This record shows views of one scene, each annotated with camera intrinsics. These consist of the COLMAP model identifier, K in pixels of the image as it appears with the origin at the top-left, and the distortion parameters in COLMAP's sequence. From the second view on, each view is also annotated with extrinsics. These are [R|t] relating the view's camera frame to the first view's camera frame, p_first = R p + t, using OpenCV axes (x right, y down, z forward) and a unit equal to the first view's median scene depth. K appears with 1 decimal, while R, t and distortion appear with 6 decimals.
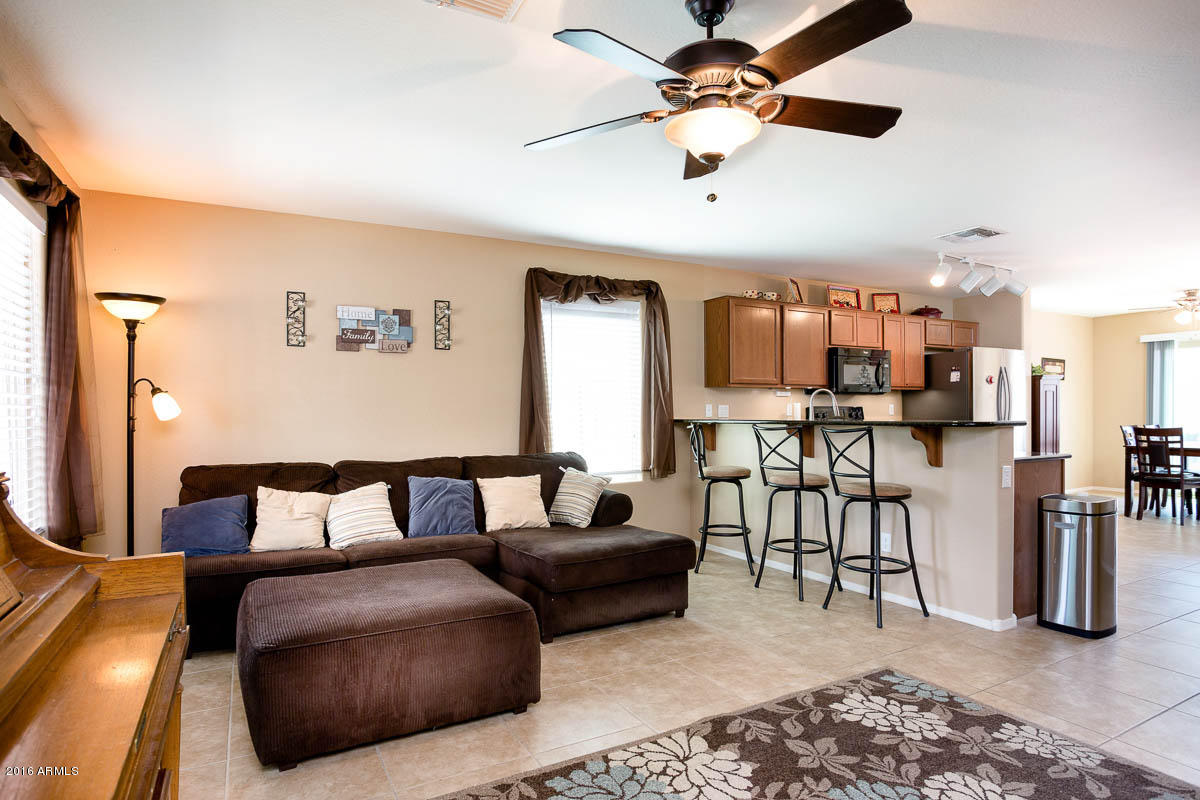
lens RADIAL K [[651.5, 0, 609.1], [0, 651.5, 420.7], [0, 0, 1]] dist [-0.002412, 0.002186]
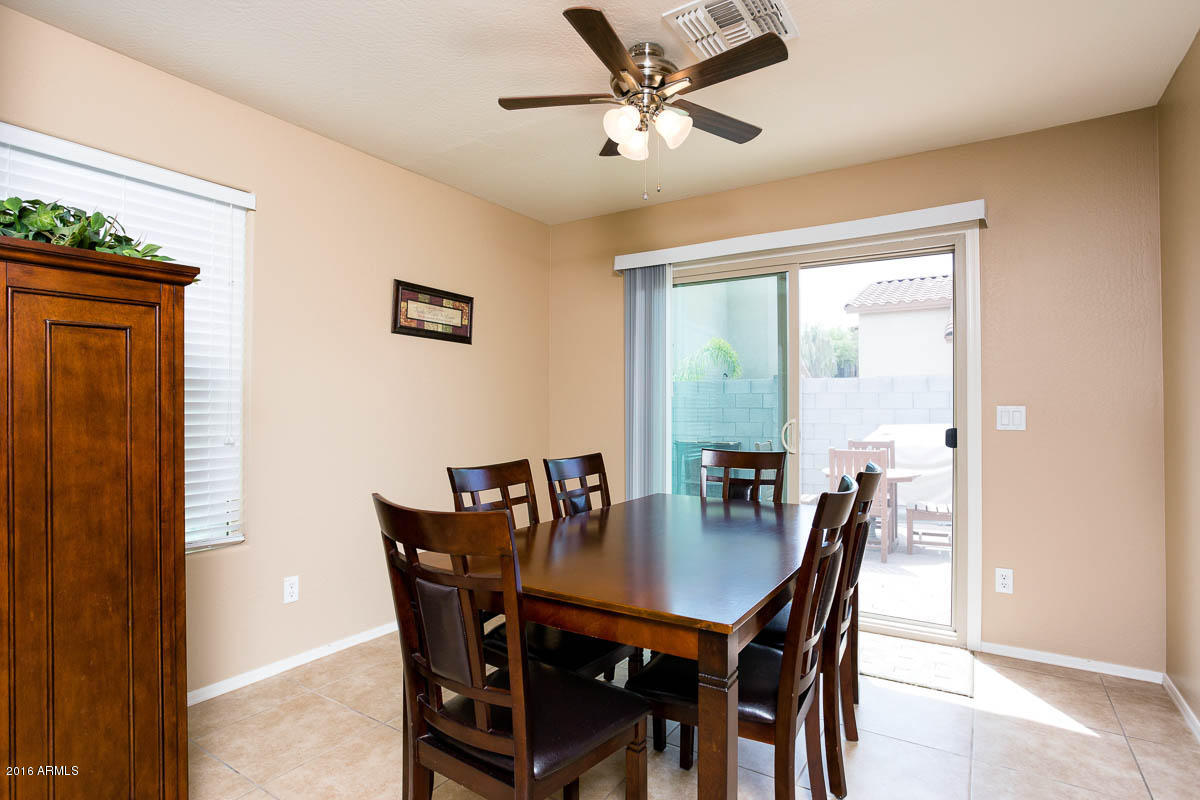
lens RADIAL K [[626.2, 0, 598.3], [0, 626.2, 402.9], [0, 0, 1]] dist [-0.000090, -0.000061]
pose [[0.885634, 0.013128, 0.464198, 1.053745], [-0.004432, 0.999794, -0.019818, -0.026131], [-0.464363, 0.015494, 0.885509, 1.064386]]
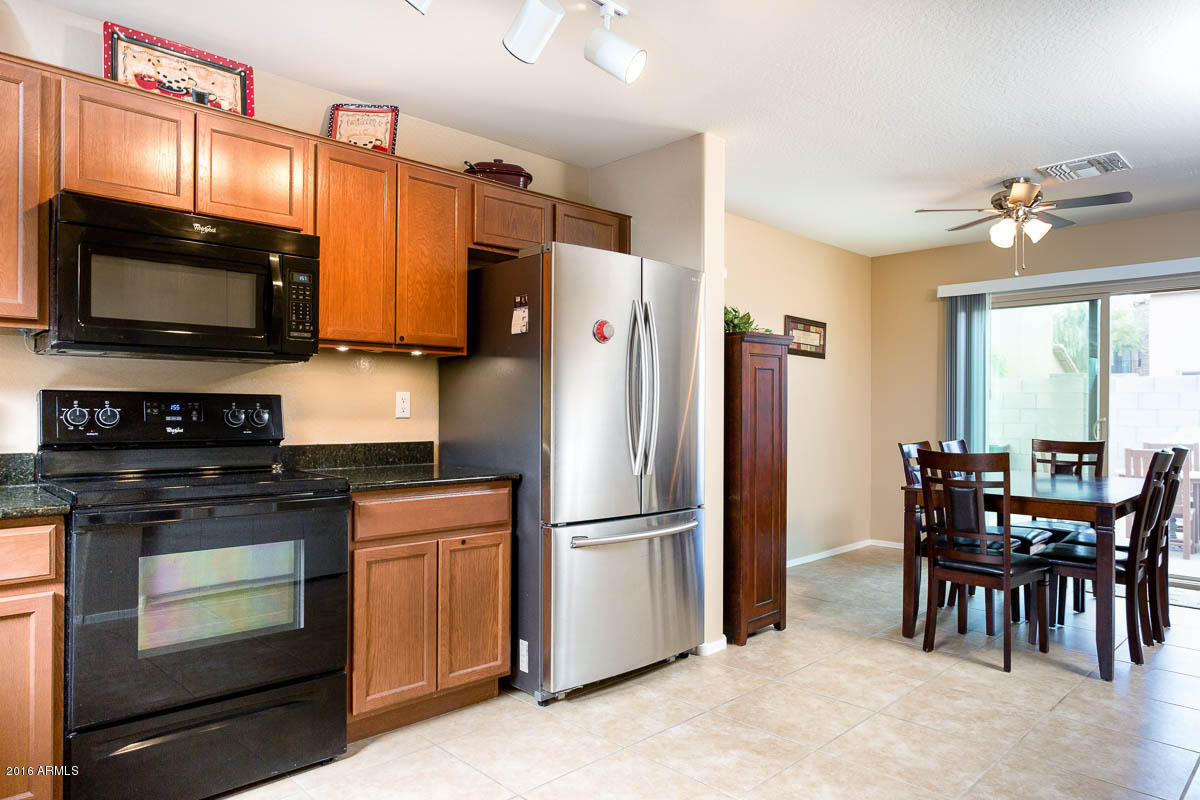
lens RADIAL K [[744.0, 0, 601.4], [0, 744.0, 403.3], [0, 0, 1]] dist [-0.005316, -0.001256]
pose [[0.969613, 0.015965, 0.244123, 0.631847], [-0.011192, 0.999718, -0.020925, -0.012590], [-0.244388, 0.017557, 0.969519, 0.747516]]
